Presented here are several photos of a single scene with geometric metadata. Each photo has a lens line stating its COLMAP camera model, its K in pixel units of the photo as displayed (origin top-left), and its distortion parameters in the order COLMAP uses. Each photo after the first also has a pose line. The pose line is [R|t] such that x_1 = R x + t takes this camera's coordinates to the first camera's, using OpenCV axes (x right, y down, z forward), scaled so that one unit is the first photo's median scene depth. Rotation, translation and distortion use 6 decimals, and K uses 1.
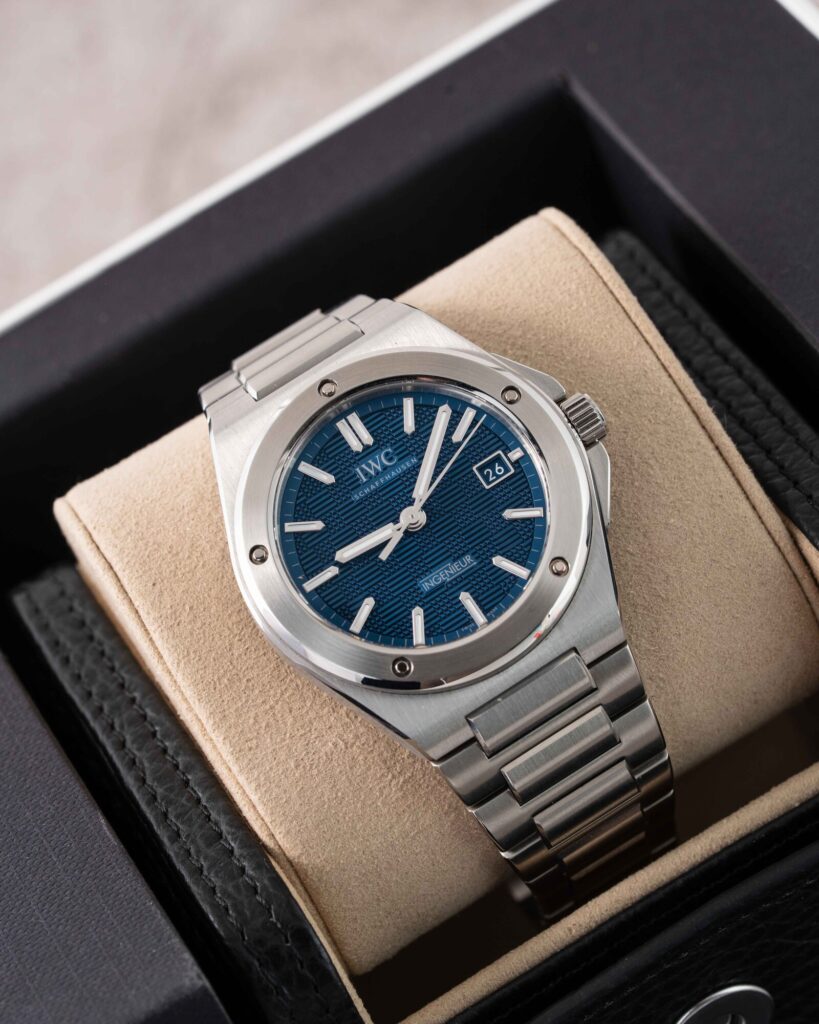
lens RADIAL K [[4342.8, 0, 409.5], [0, 4342.8, 512.0], [0, 0, 1]] dist [-0.038261, 2.843129]
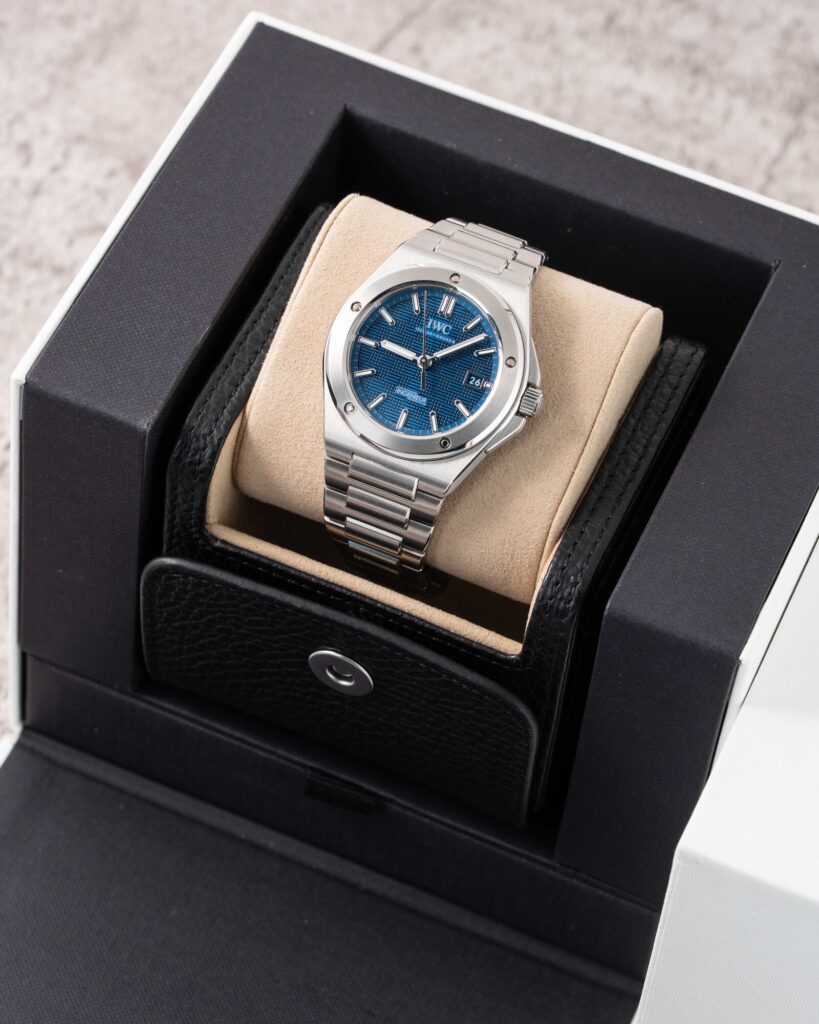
lens RADIAL K [[4342.8, 0, 409.5], [0, 4342.8, 512.0], [0, 0, 1]] dist [-0.038261, 2.843129]
pose [[0.585391, 0.793902, -0.164428, 0.336633], [-0.741336, 0.606255, 0.287881, -0.466093], [0.328235, -0.046626, 0.943445, -0.683789]]
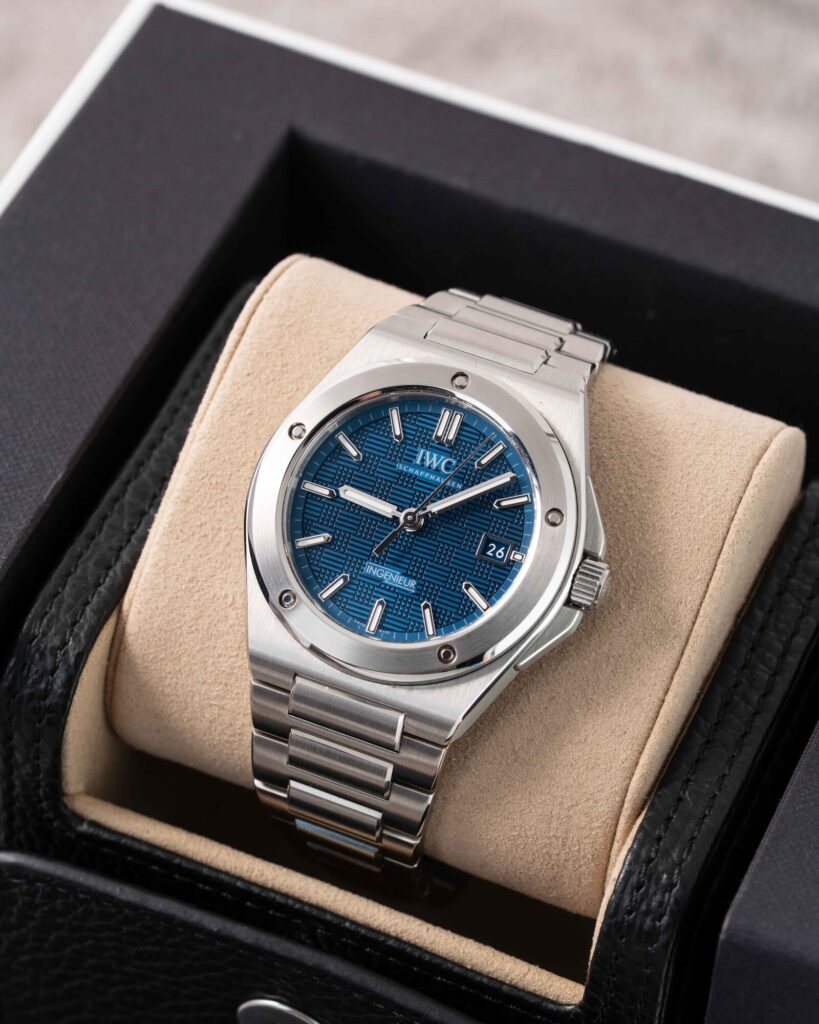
lens RADIAL K [[4342.8, 0, 409.5], [0, 4342.8, 512.0], [0, 0, 1]] dist [-0.038261, 2.843129]
pose [[0.594809, 0.772453, -0.222529, 0.235705], [-0.722891, 0.635072, 0.272236, -0.289003], [0.351611, -0.001064, 0.936146, -0.006148]]
